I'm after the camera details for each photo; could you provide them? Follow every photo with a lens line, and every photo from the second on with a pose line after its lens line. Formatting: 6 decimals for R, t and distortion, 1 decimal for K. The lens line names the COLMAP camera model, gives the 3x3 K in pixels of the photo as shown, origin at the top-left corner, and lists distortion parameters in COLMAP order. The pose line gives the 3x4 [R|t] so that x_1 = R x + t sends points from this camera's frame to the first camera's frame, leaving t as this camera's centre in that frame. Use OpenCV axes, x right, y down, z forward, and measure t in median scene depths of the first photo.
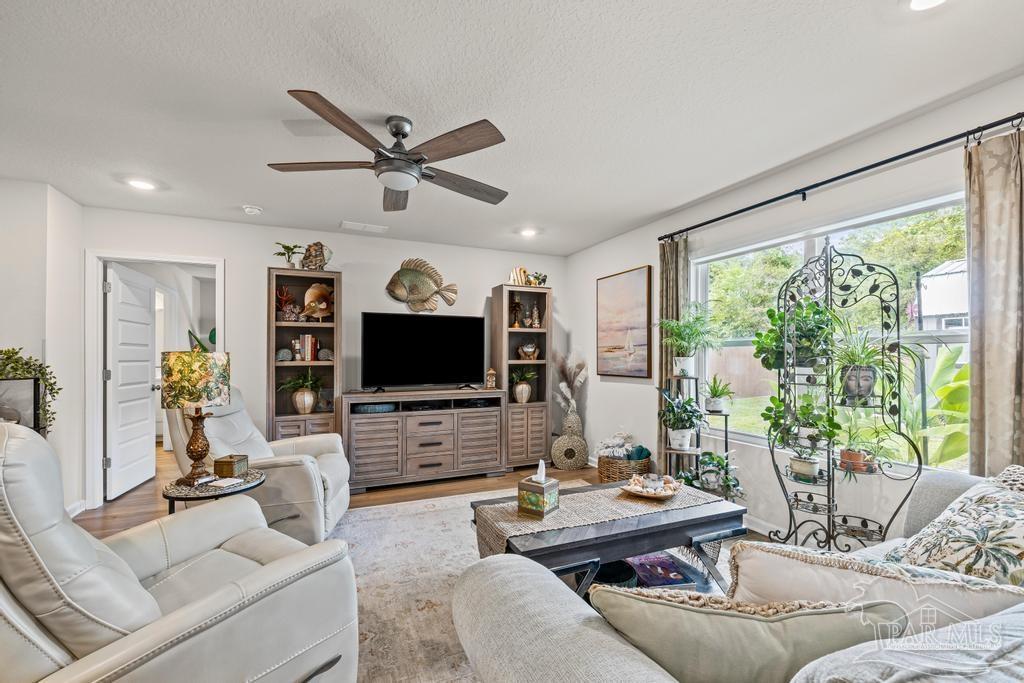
lens RADIAL K [[441.2, 0, 511.3], [0, 441.2, 347.9], [0, 0, 1]] dist [0.001208, 0.003723]
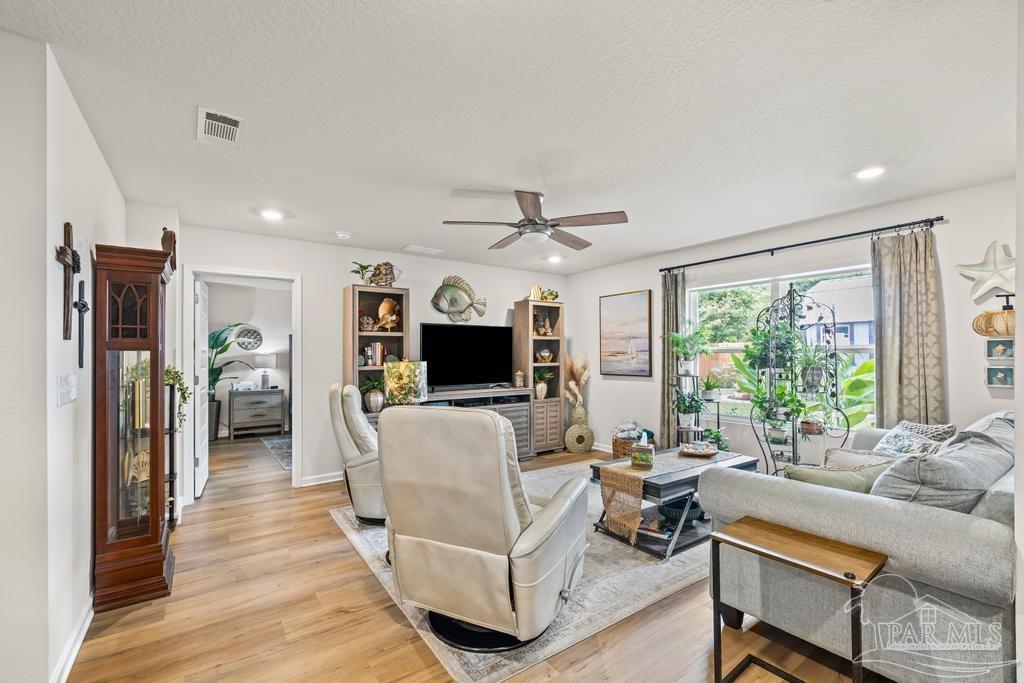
lens RADIAL K [[441.2, 0, 521.4], [0, 441.2, 343.6], [0, 0, 1]] dist [0.001208, 0.003723]
pose [[0.979322, 0.002236, 0.202294, -0.354518], [-0.000487, 0.999962, -0.008695, -0.018949], [-0.202305, 0.008417, 0.979286, -0.215750]]
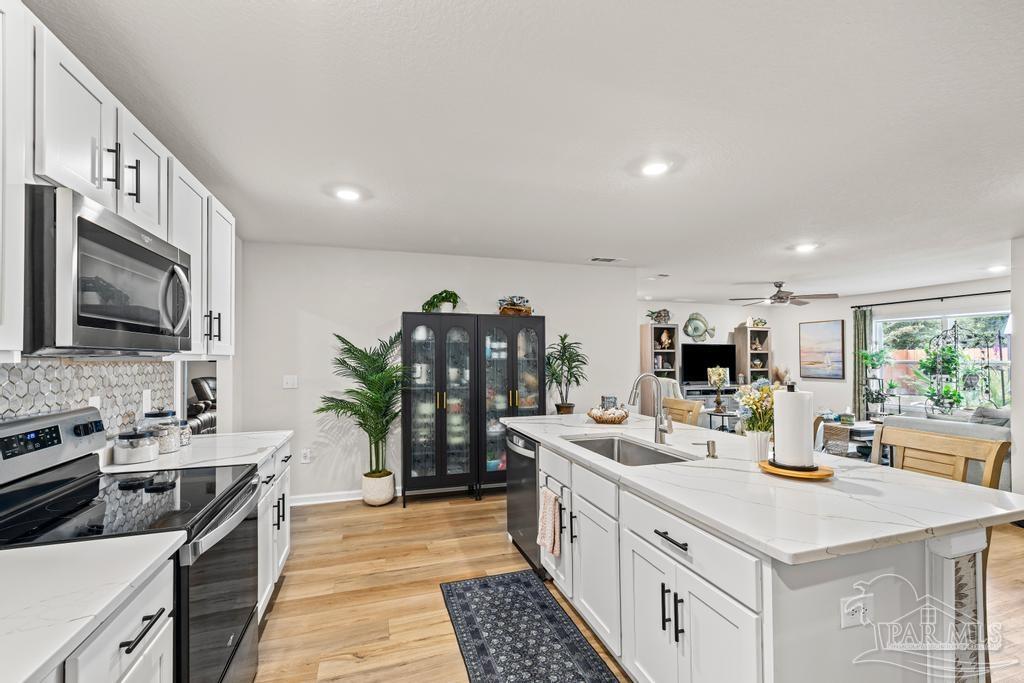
lens RADIAL K [[441.2, 0, 511.5], [0, 441.2, 344.3], [0, 0, 1]] dist [0.001208, 0.003723]
pose [[0.993206, 0.001639, -0.116361, -0.973744], [-0.003125, 0.999916, -0.012583, -0.058120], [0.116331, 0.012861, 0.993127, -1.163200]]
